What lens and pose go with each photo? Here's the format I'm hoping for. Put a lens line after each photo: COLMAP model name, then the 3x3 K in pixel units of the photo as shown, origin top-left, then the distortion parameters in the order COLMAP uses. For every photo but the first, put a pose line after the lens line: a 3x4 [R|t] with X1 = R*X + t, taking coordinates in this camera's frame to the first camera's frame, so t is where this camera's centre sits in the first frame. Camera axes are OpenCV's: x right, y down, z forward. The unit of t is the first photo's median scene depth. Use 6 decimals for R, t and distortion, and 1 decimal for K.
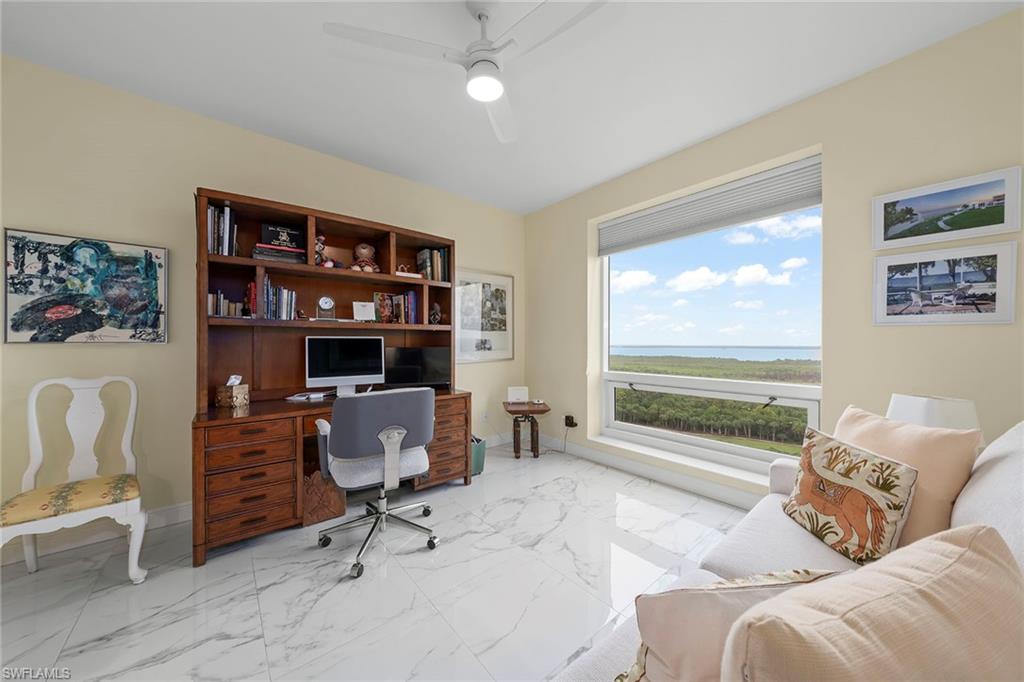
lens RADIAL K [[359.9, 0, 512.0], [0, 359.9, 341.0], [0, 0, 1]] dist [0.001850, 0.000194]
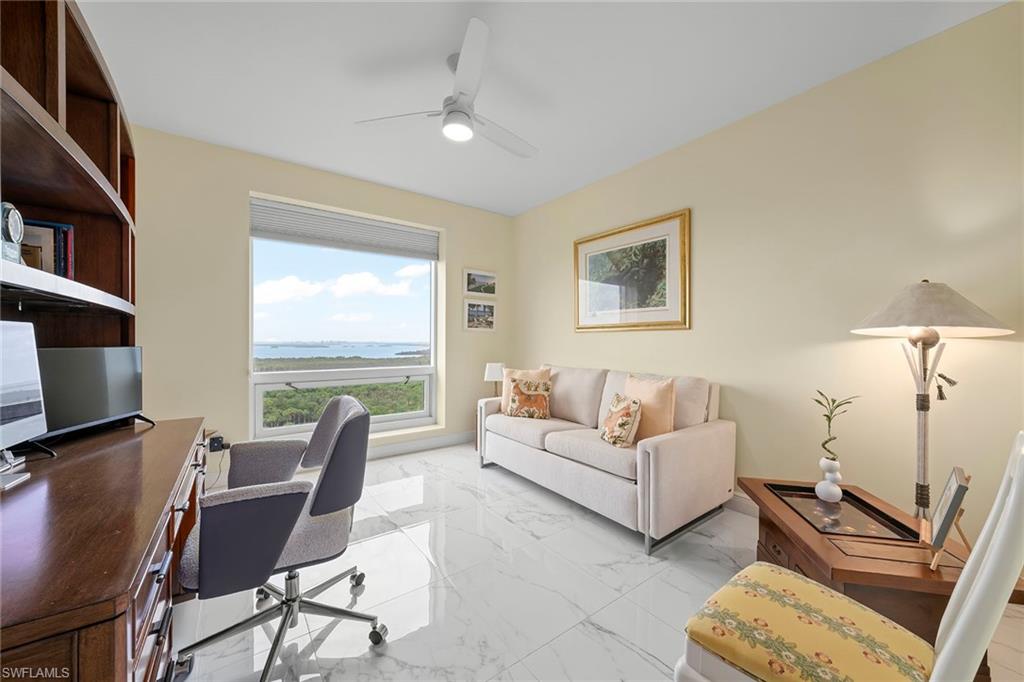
lens RADIAL K [[406.3, 0, 509.7], [0, 406.3, 343.6], [0, 0, 1]] dist [0.000619, 0.000147]
pose [[0.025505, -0.003350, 0.999669, -1.359675], [-0.004857, 0.999982, 0.003475, 0.013468], [-0.999663, -0.004944, 0.025488, 0.738722]]
